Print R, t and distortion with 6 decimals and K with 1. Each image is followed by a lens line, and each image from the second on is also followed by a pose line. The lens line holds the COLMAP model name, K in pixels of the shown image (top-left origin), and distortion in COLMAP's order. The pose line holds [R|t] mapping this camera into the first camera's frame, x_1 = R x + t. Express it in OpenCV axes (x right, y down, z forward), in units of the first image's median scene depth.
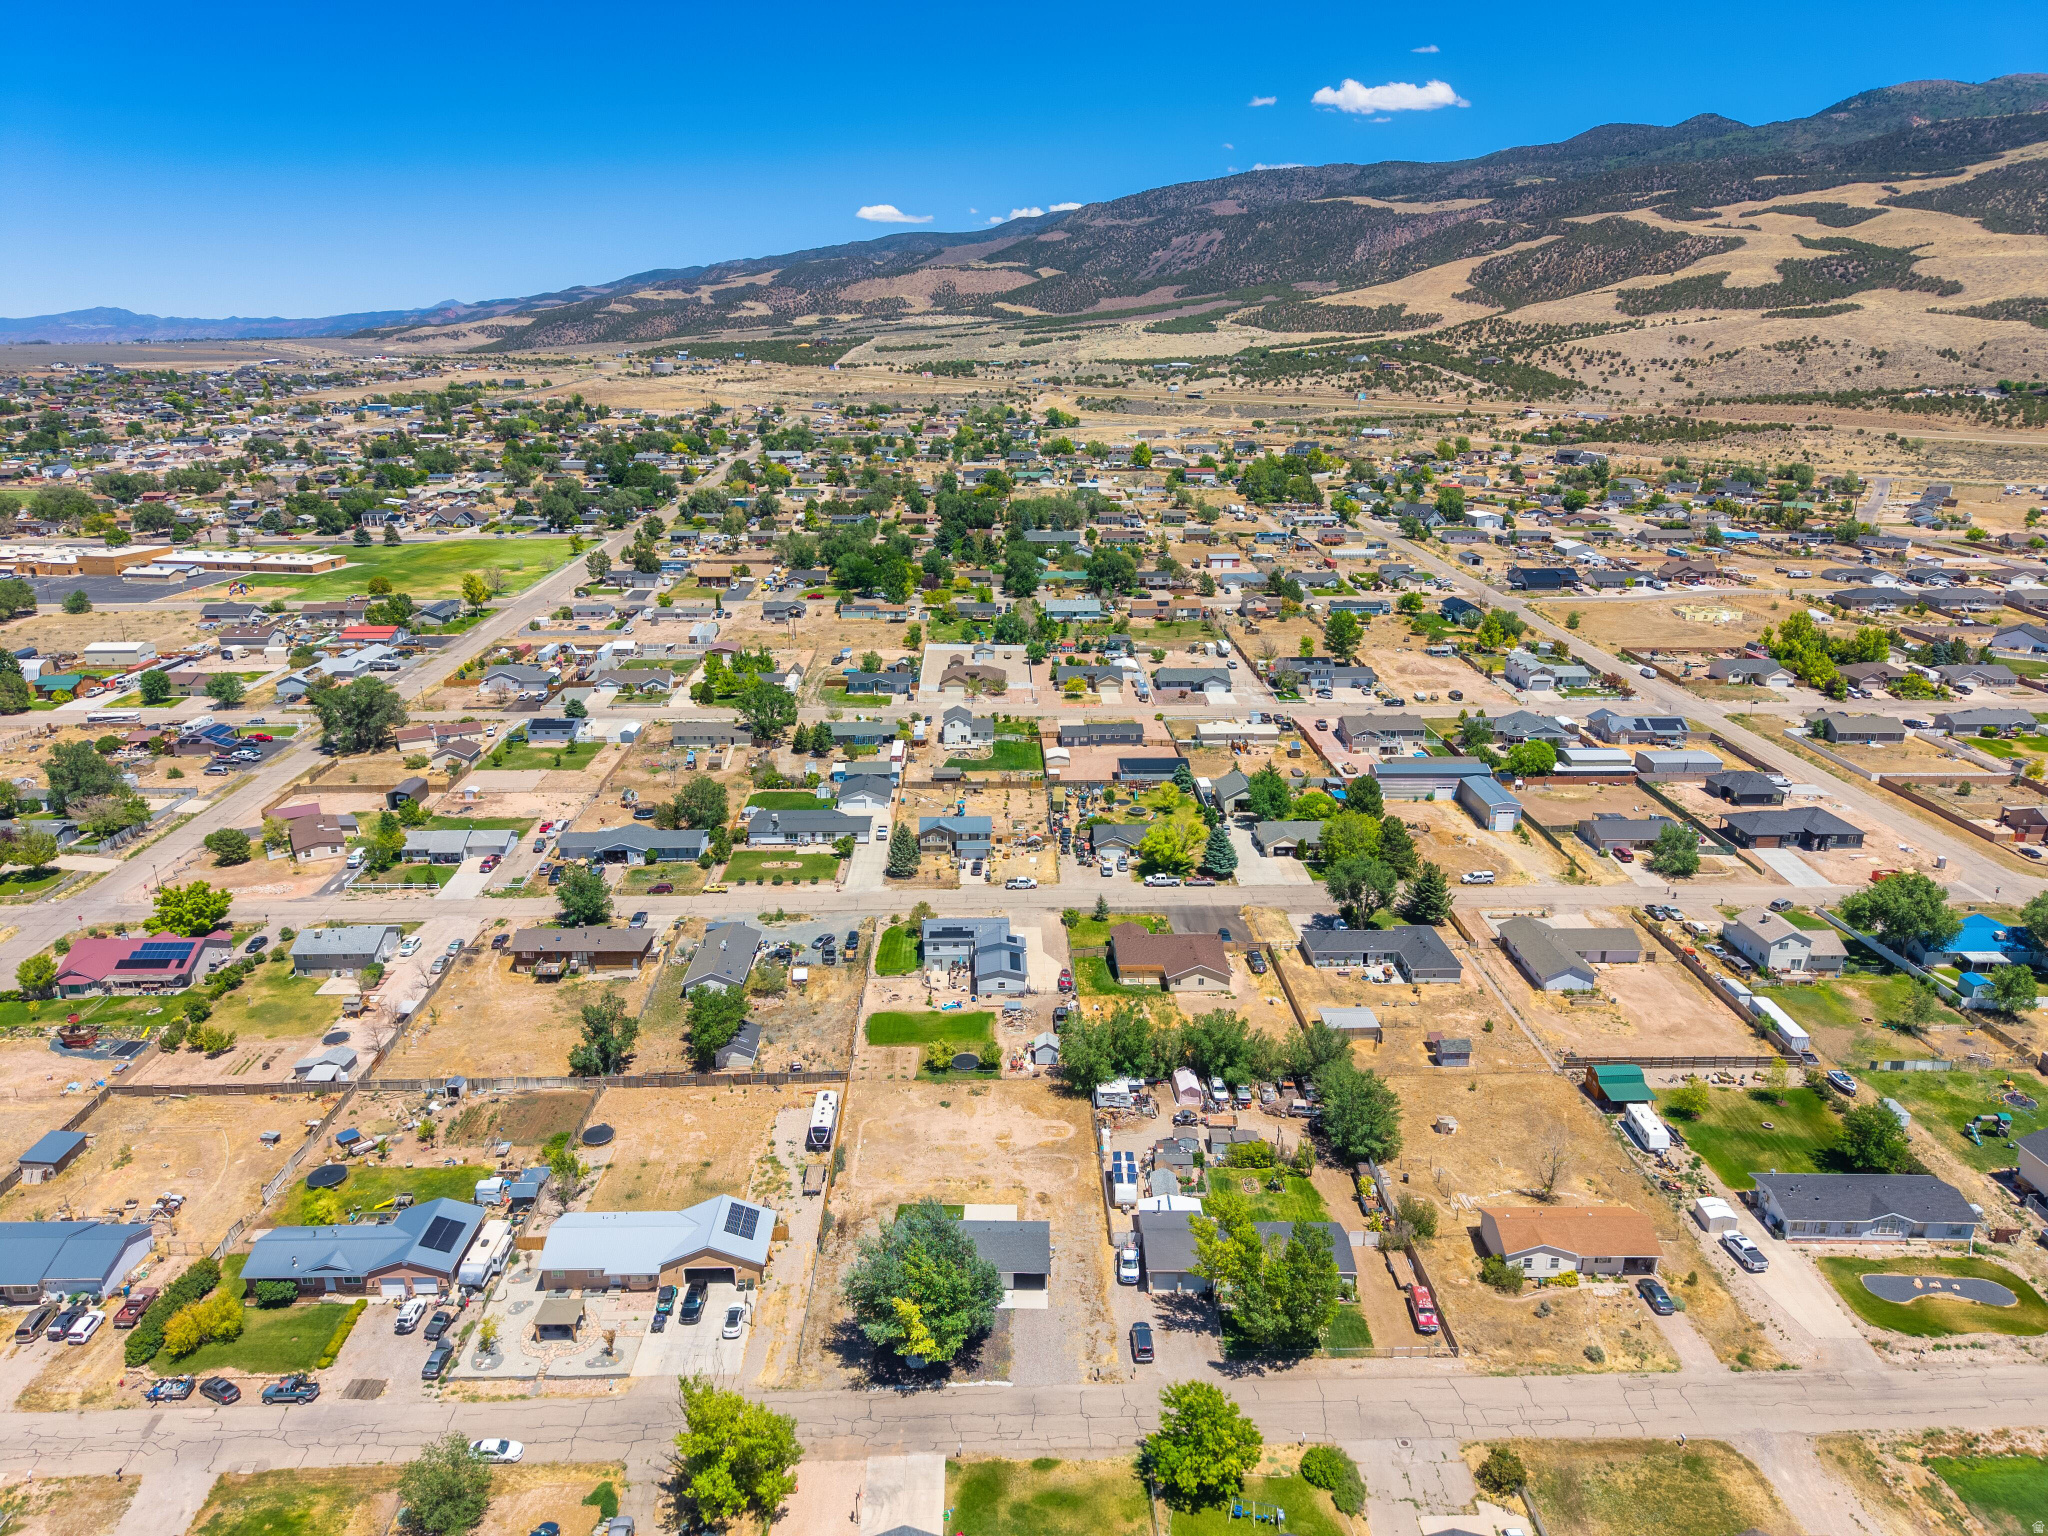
lens RADIAL K [[1368.3, 0, 1024.0], [0, 1368.3, 768.0], [0, 0, 1]] dist [0.023533, -0.022969]
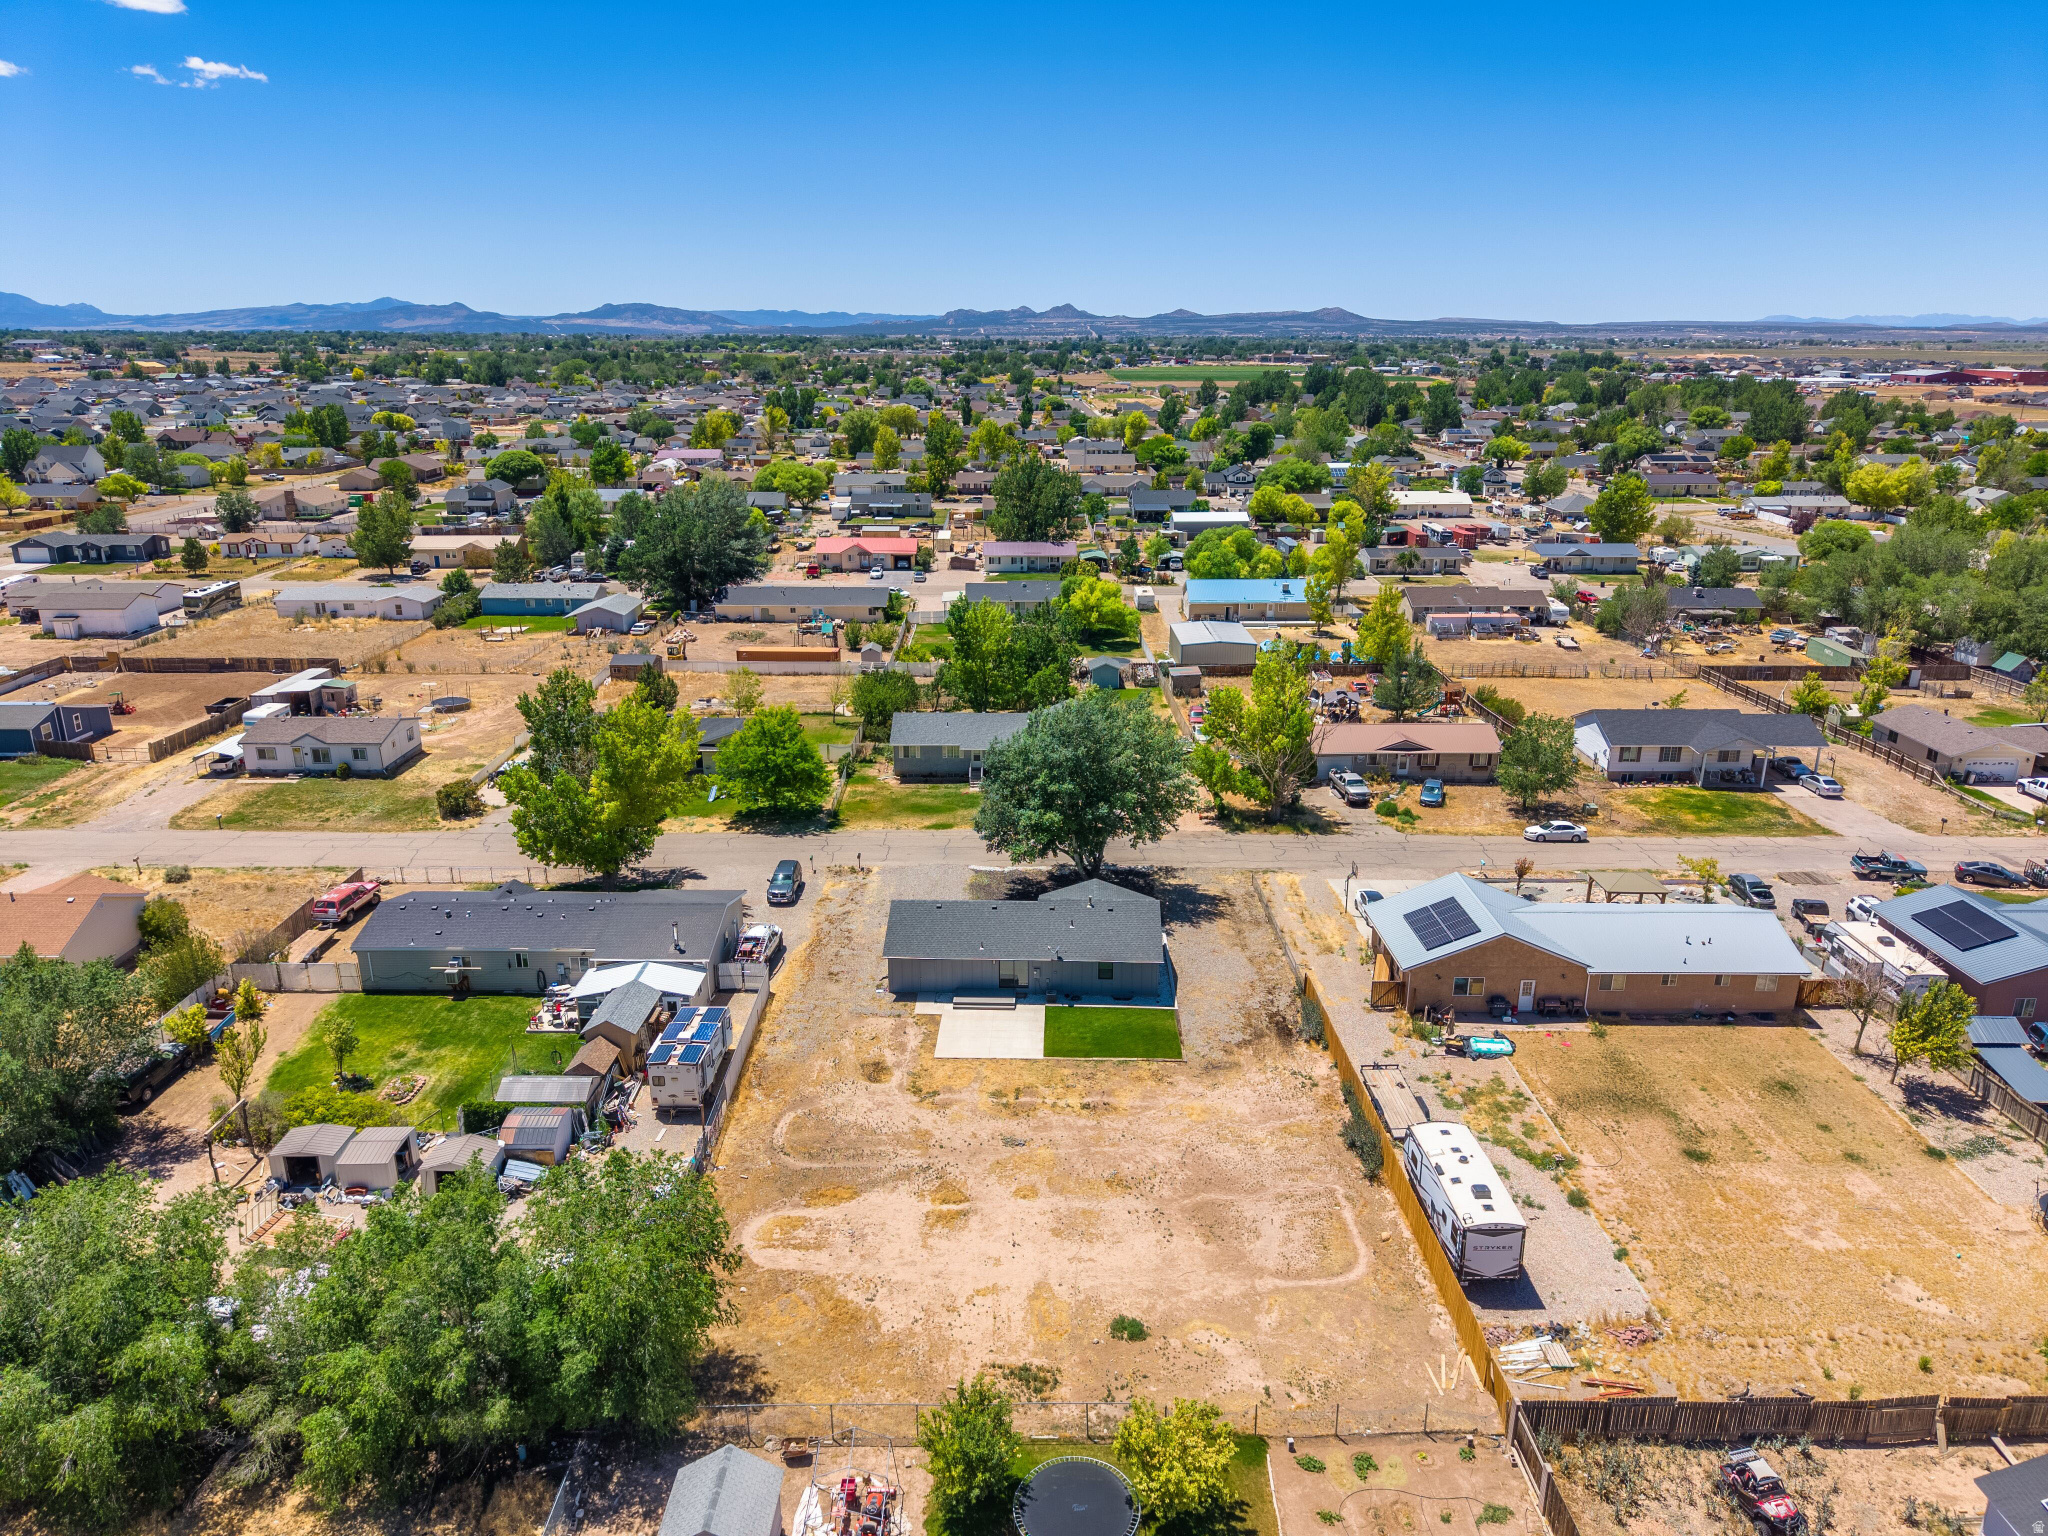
lens RADIAL K [[1365.2, 0, 1024.0], [0, 1365.2, 768.0], [0, 0, 1]] dist [0.058959, -0.064222]
pose [[-0.999825, -0.007930, 0.016924, -0.025927], [0.003158, 0.820828, 0.571166, -0.021950], [-0.018421, 0.571120, -0.820660, 0.797029]]
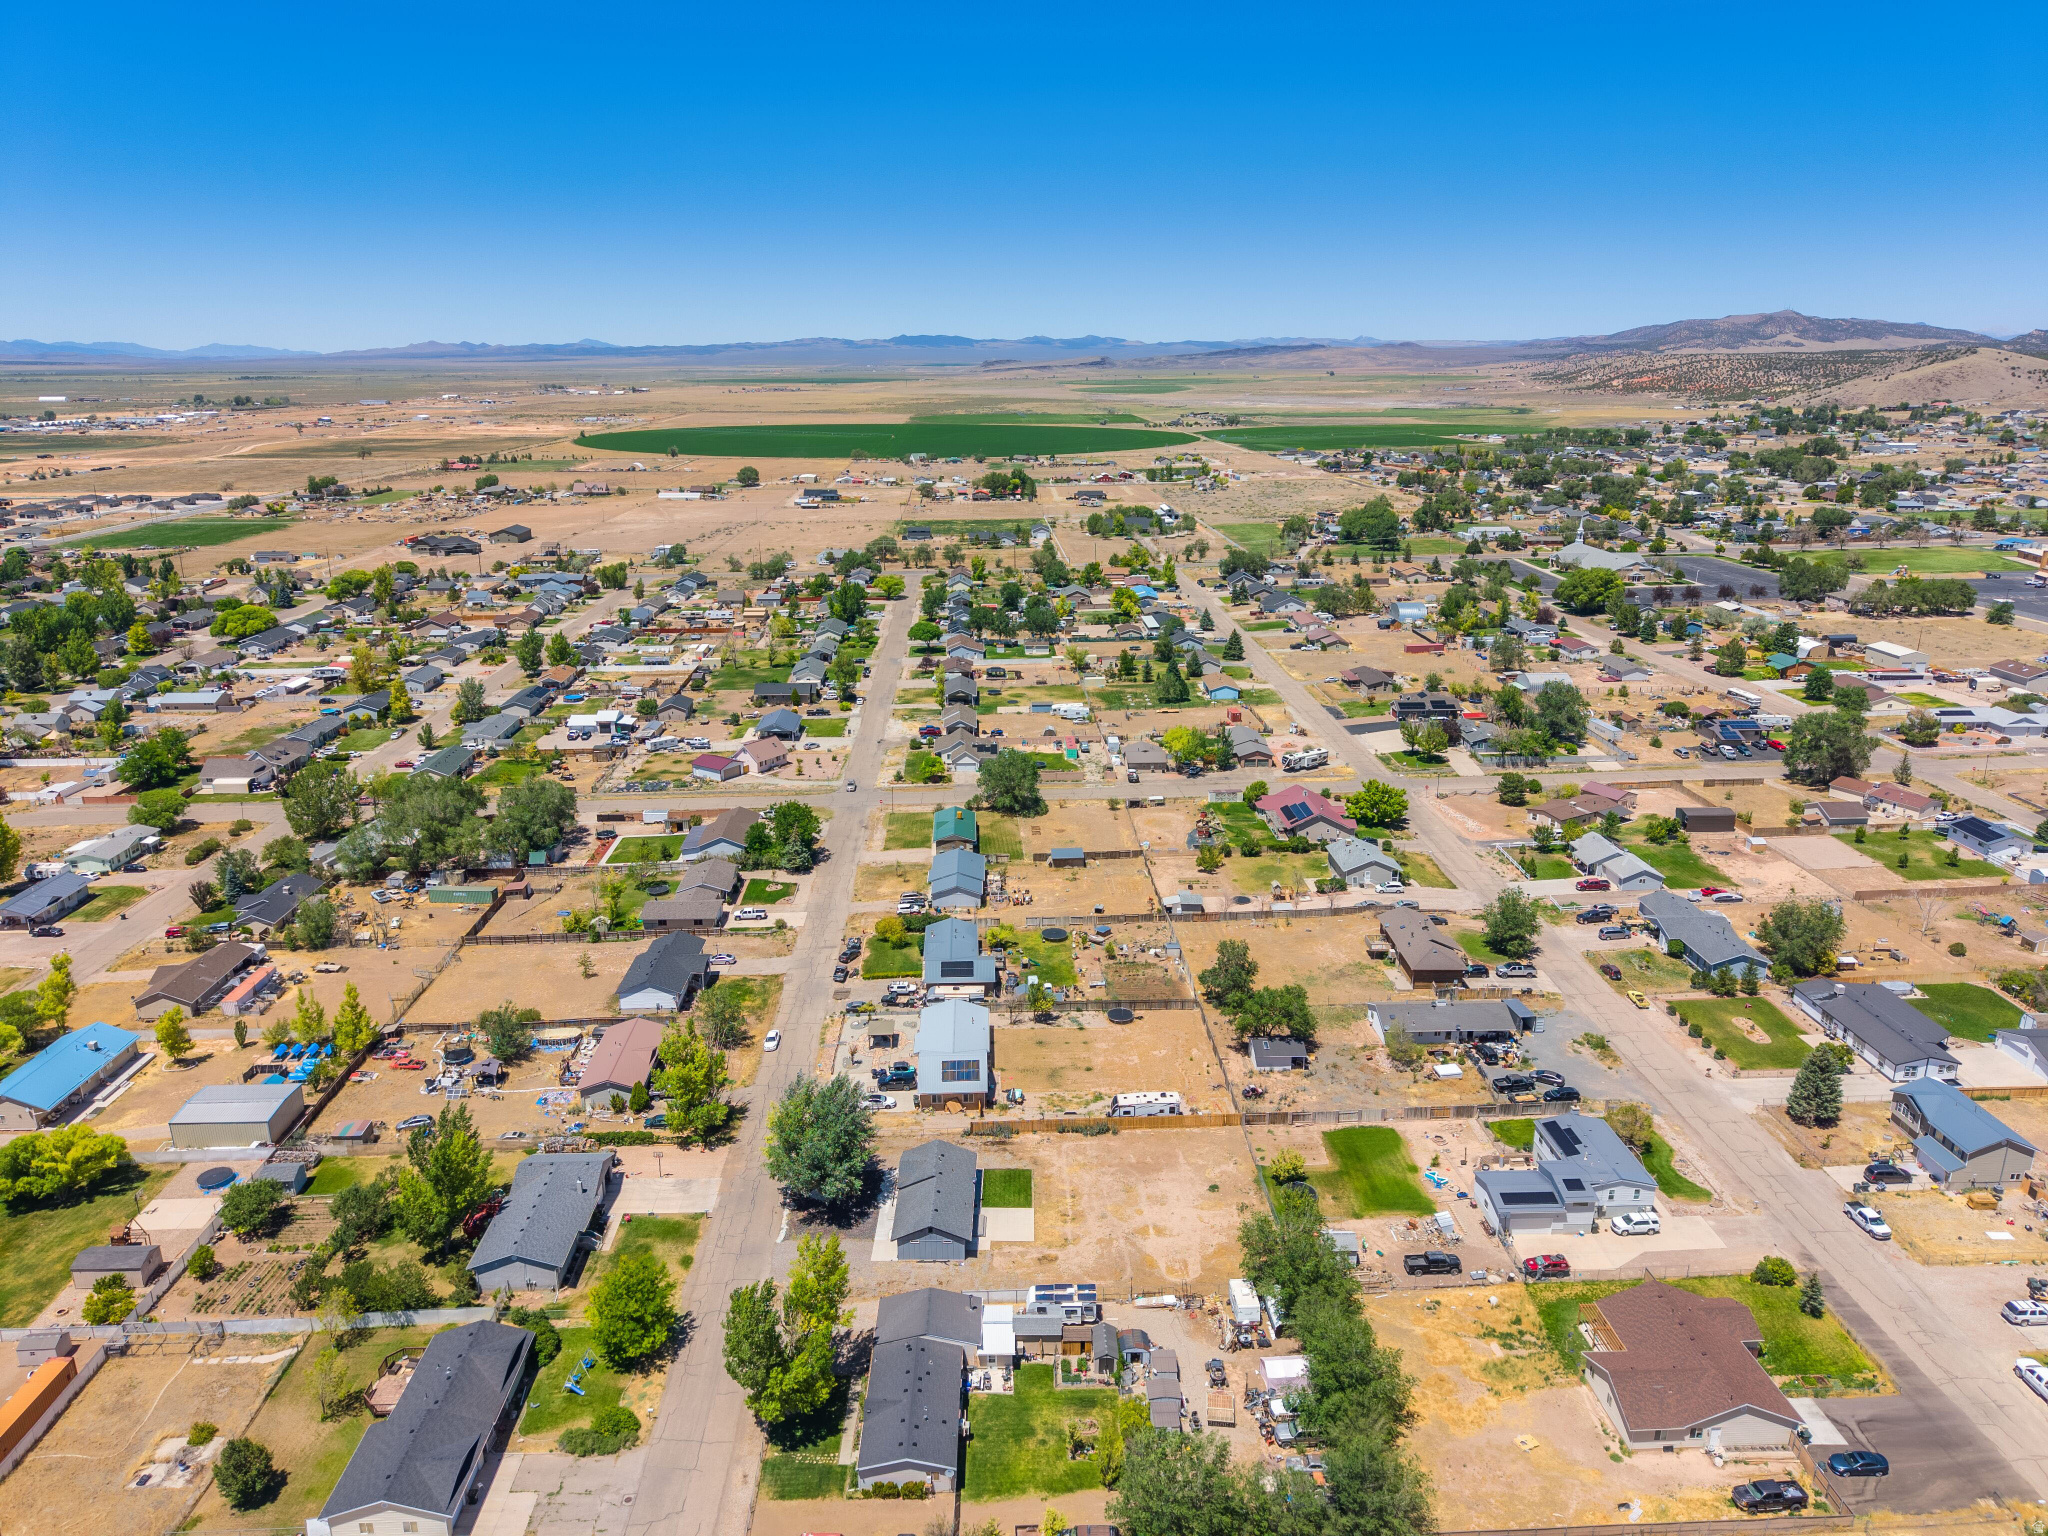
lens RADIAL K [[1368.3, 0, 1024.0], [0, 1368.3, 768.0], [0, 0, 1]] dist [0.023533, -0.022969]
pose [[0.009930, 0.290346, -0.956870, 0.489639], [-0.294973, 0.915186, 0.274636, -0.148004], [0.955454, 0.279524, 0.094732, 0.484464]]
